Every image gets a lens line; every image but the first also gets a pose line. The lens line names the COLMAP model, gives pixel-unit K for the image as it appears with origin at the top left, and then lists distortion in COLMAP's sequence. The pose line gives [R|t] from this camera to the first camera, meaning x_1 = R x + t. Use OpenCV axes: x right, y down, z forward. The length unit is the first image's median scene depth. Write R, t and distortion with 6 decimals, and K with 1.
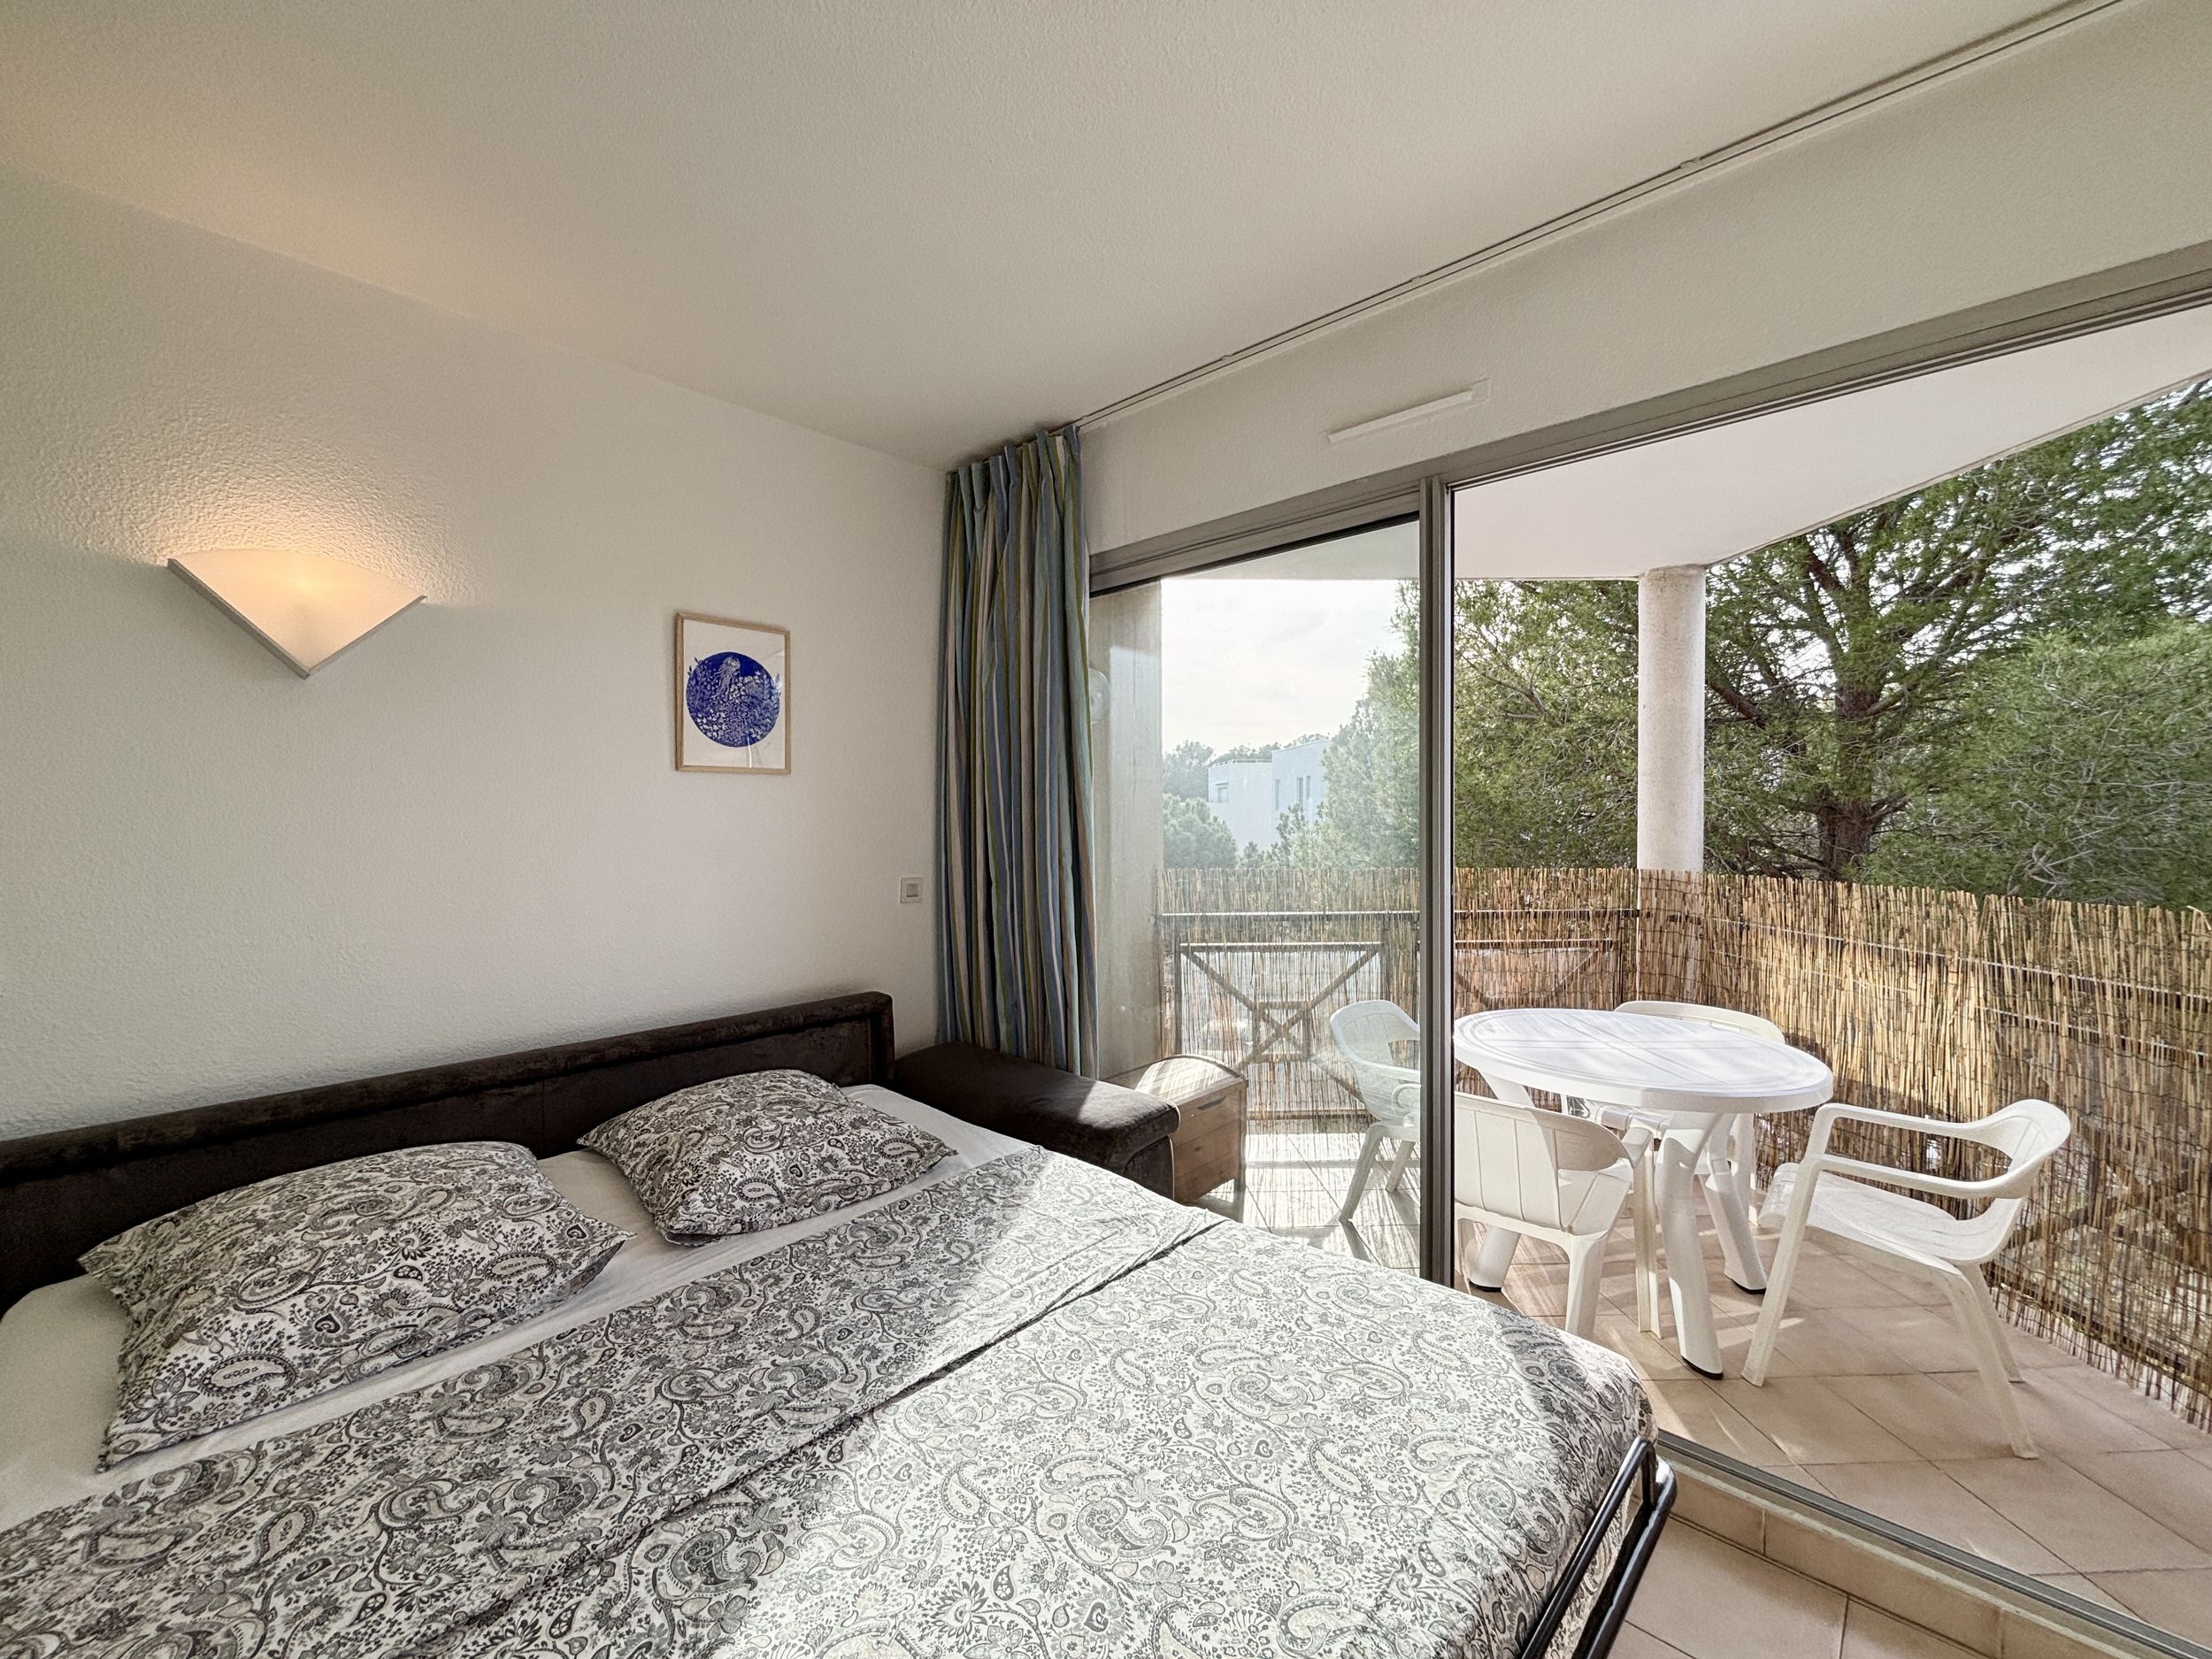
lens RADIAL K [[889.4, 0, 1113.8], [0, 889.4, 833.4], [0, 0, 1]] dist [0.001533, 0.000189]
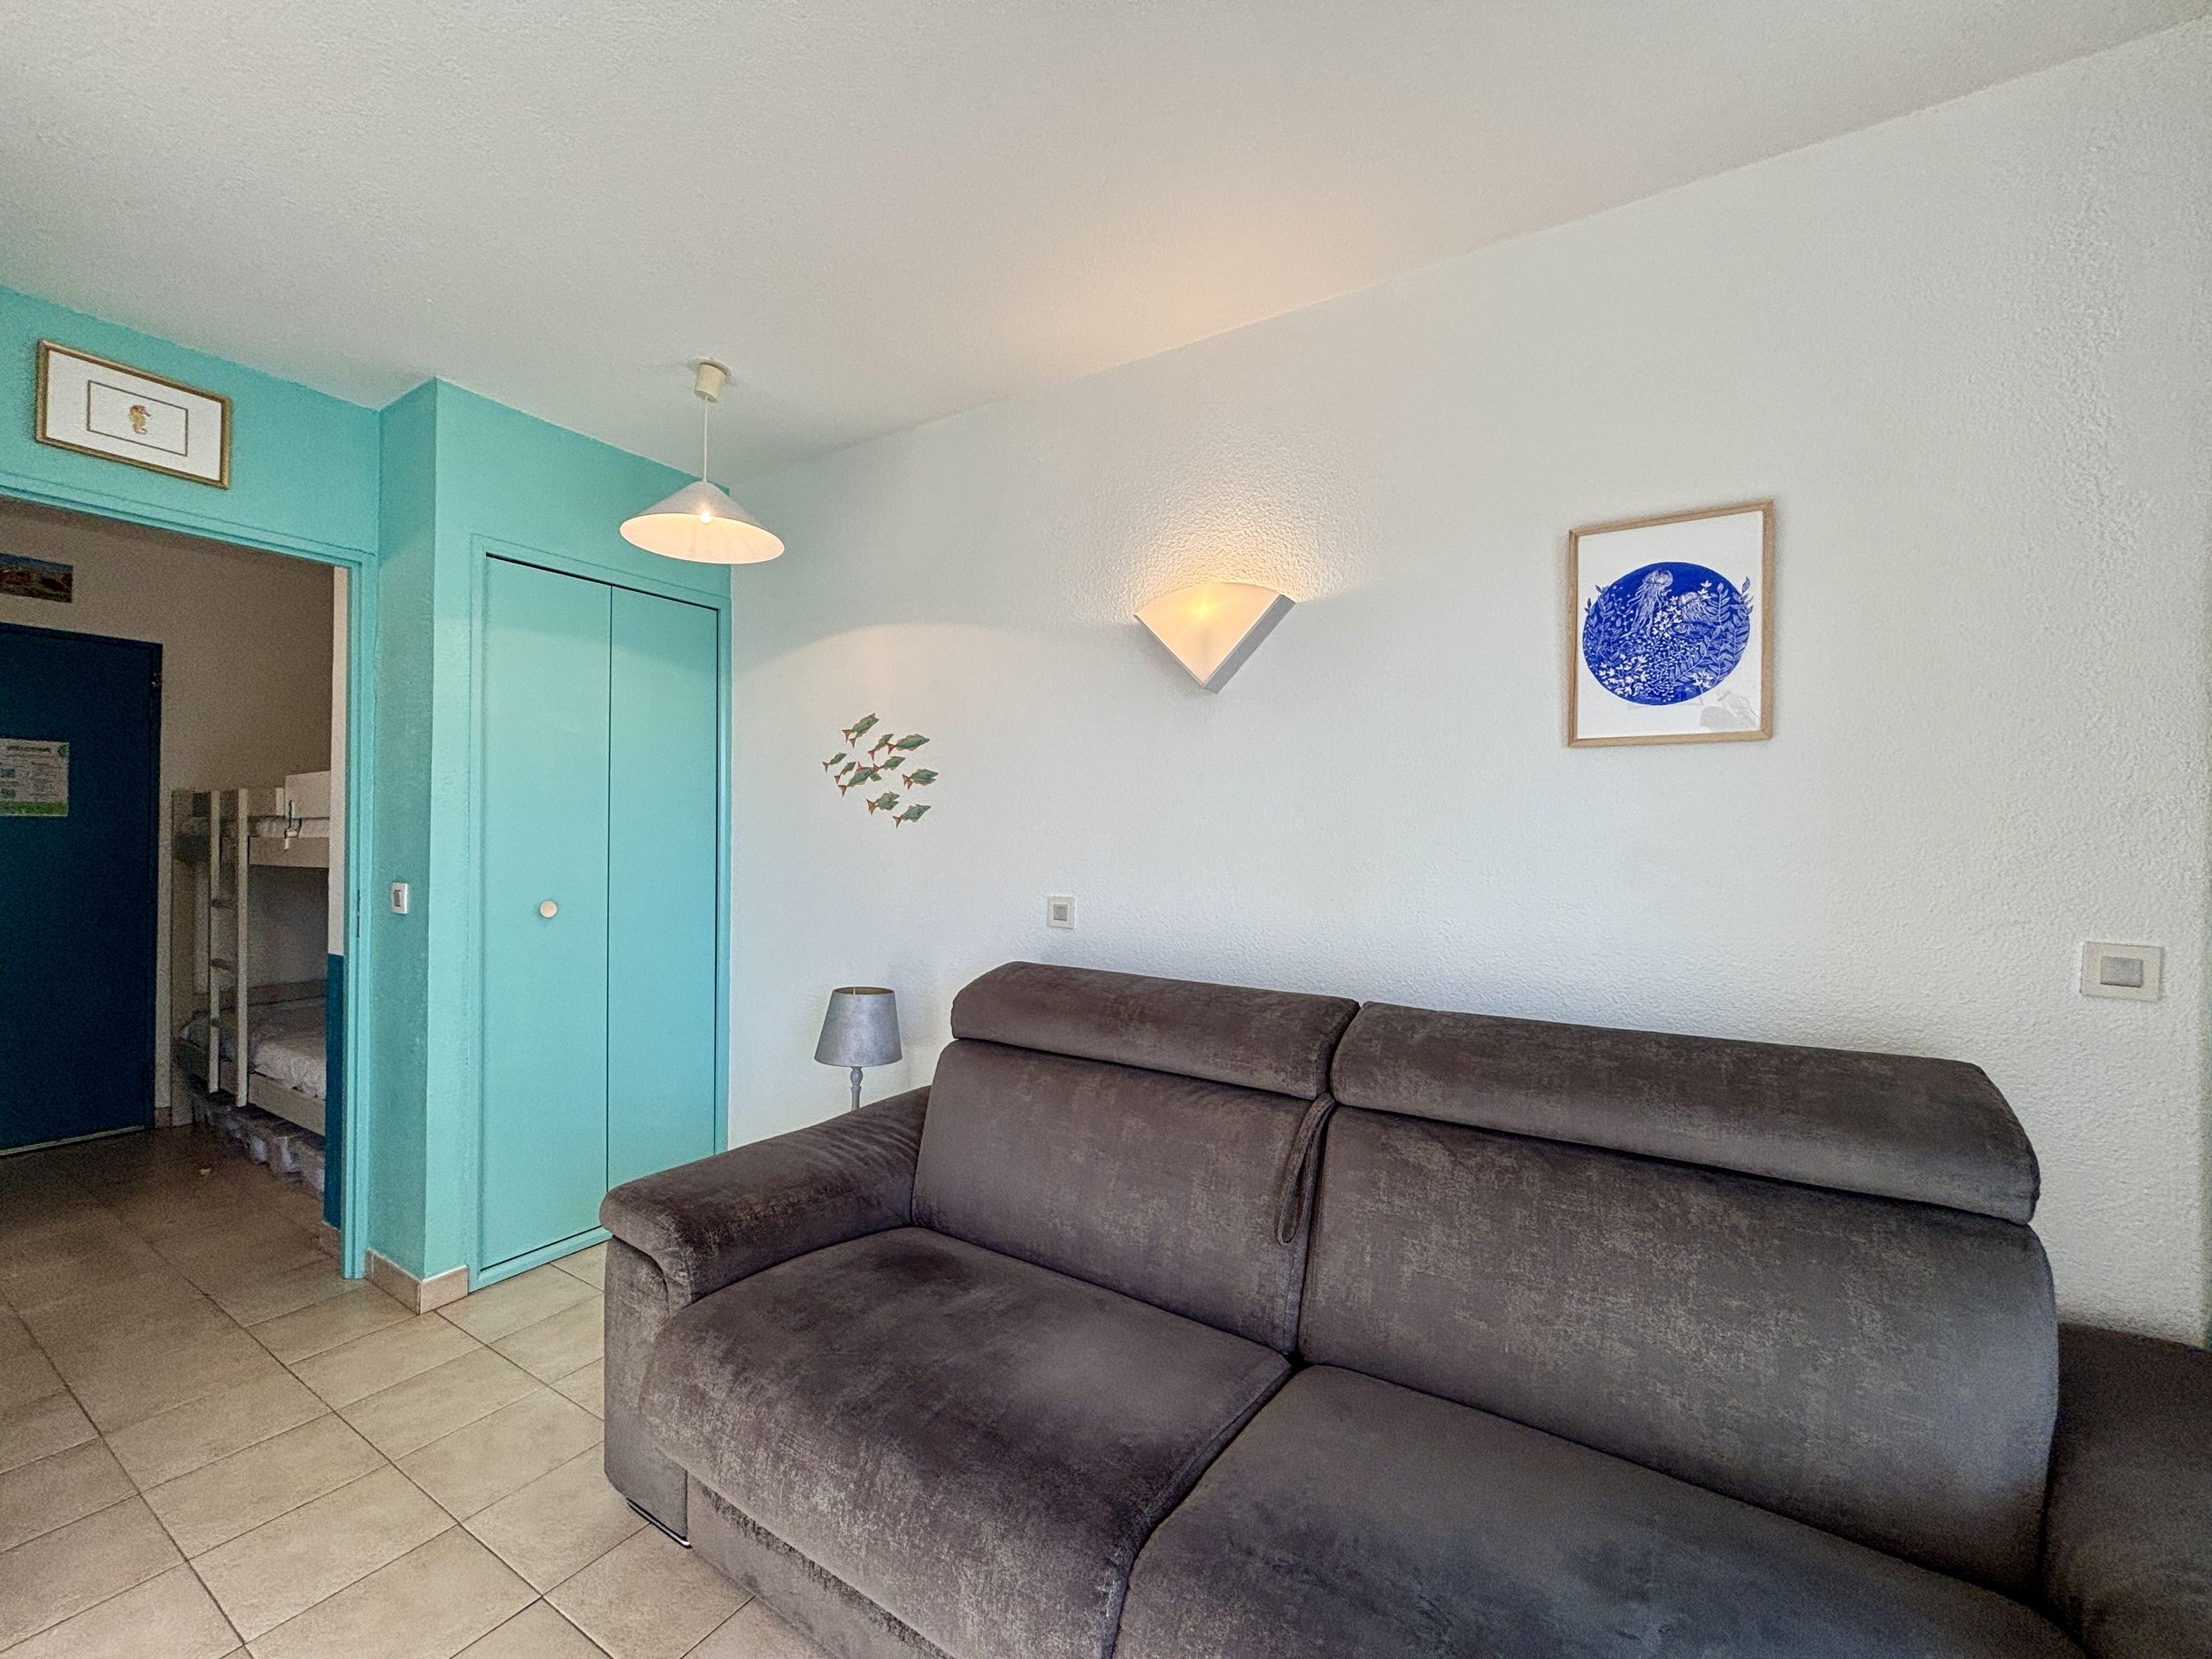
lens RADIAL K [[889.4, 0, 1084.1], [0, 889.4, 831.6], [0, 0, 1]] dist [0.001533, 0.000189]
pose [[0.176500, 0.005096, -0.984287, 0.137748], [-0.028778, 0.999586, 0.000015, 0.008609], [0.983880, 0.028323, 0.176574, 0.431515]]
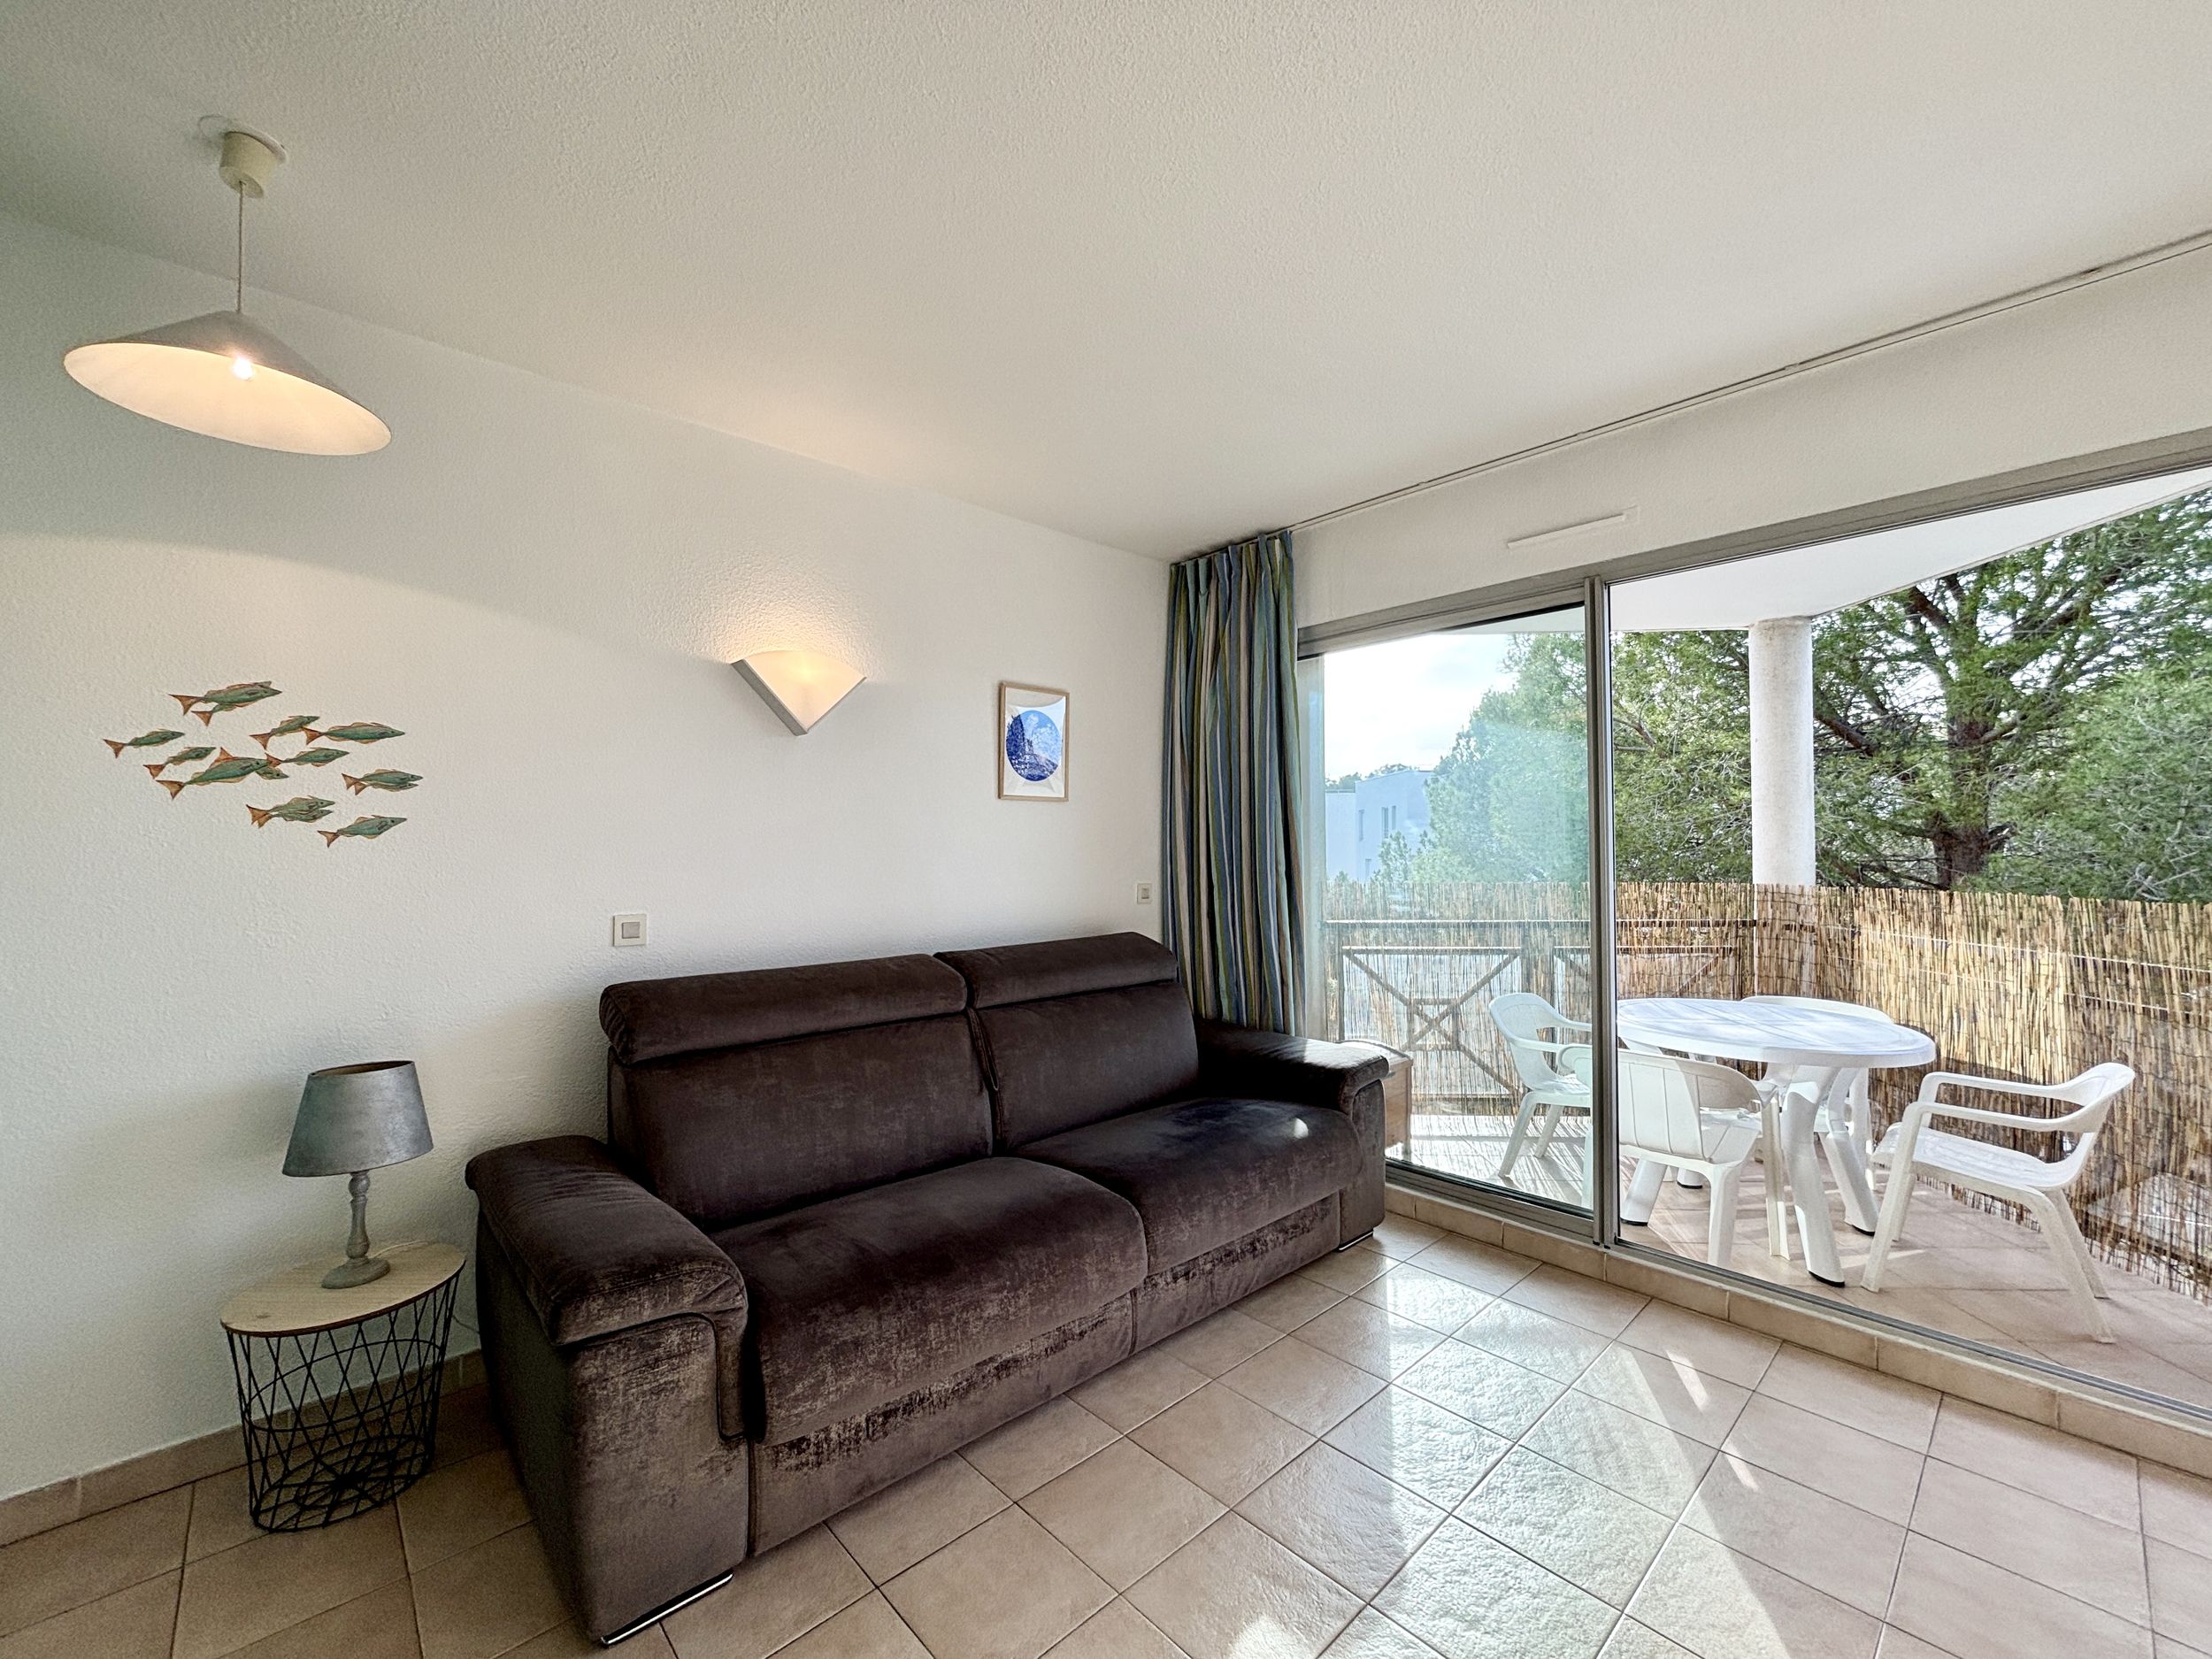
lens RADIAL K [[889.4, 0, 1114.2], [0, 889.4, 834.4], [0, 0, 1]] dist [0.001533, 0.000189]
pose [[0.996663, -0.002195, -0.081595, -0.186669], [-0.000662, 0.999388, -0.034973, 0.025551], [0.081622, 0.034910, 0.996052, -0.280714]]
